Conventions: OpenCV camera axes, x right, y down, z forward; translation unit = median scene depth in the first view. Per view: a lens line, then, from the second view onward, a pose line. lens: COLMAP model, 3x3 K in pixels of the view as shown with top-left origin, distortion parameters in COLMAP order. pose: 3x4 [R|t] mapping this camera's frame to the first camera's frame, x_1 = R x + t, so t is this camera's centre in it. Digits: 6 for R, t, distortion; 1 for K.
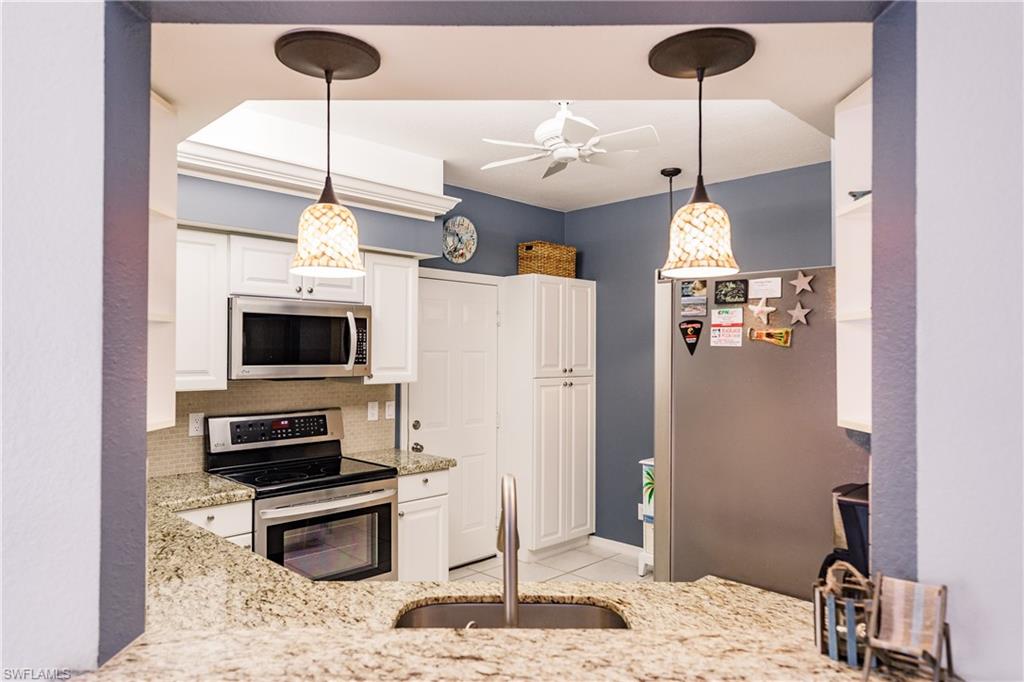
lens RADIAL K [[673.0, 0, 512.8], [0, 673.0, 344.1], [0, 0, 1]] dist [-0.000012, 0.000009]
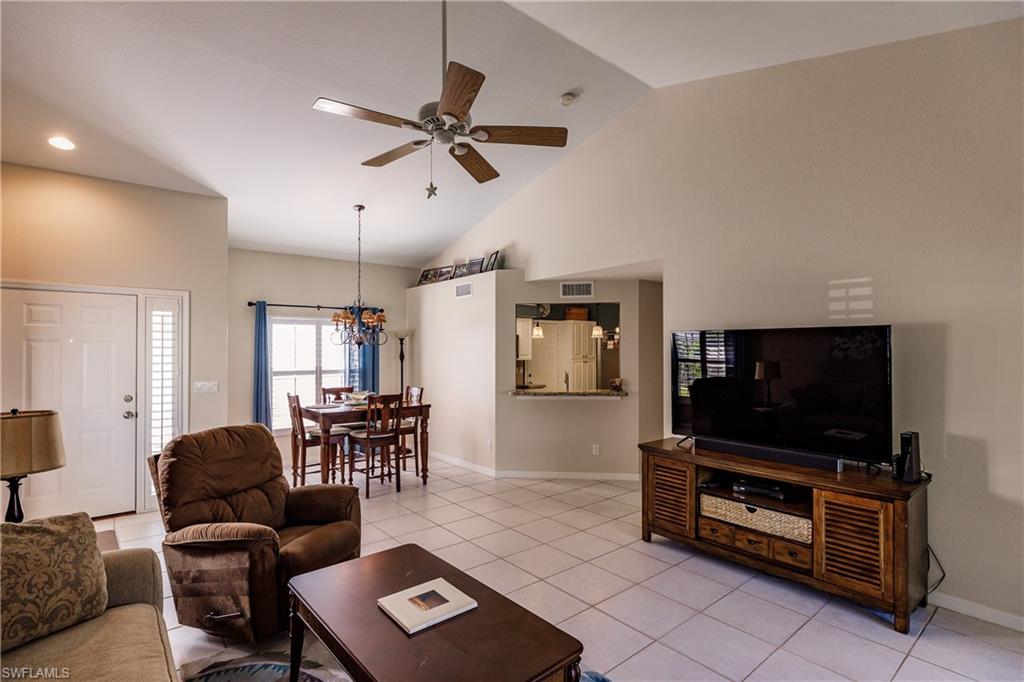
lens RADIAL K [[488.4, 0, 511.4], [0, 488.4, 344.1], [0, 0, 1]] dist [-0.000931, 0.000249]
pose [[0.995686, -0.001908, -0.092763, -0.030720], [0.001922, 0.999998, 0.000055, -0.012320], [0.092763, -0.000233, 0.995688, -1.103788]]
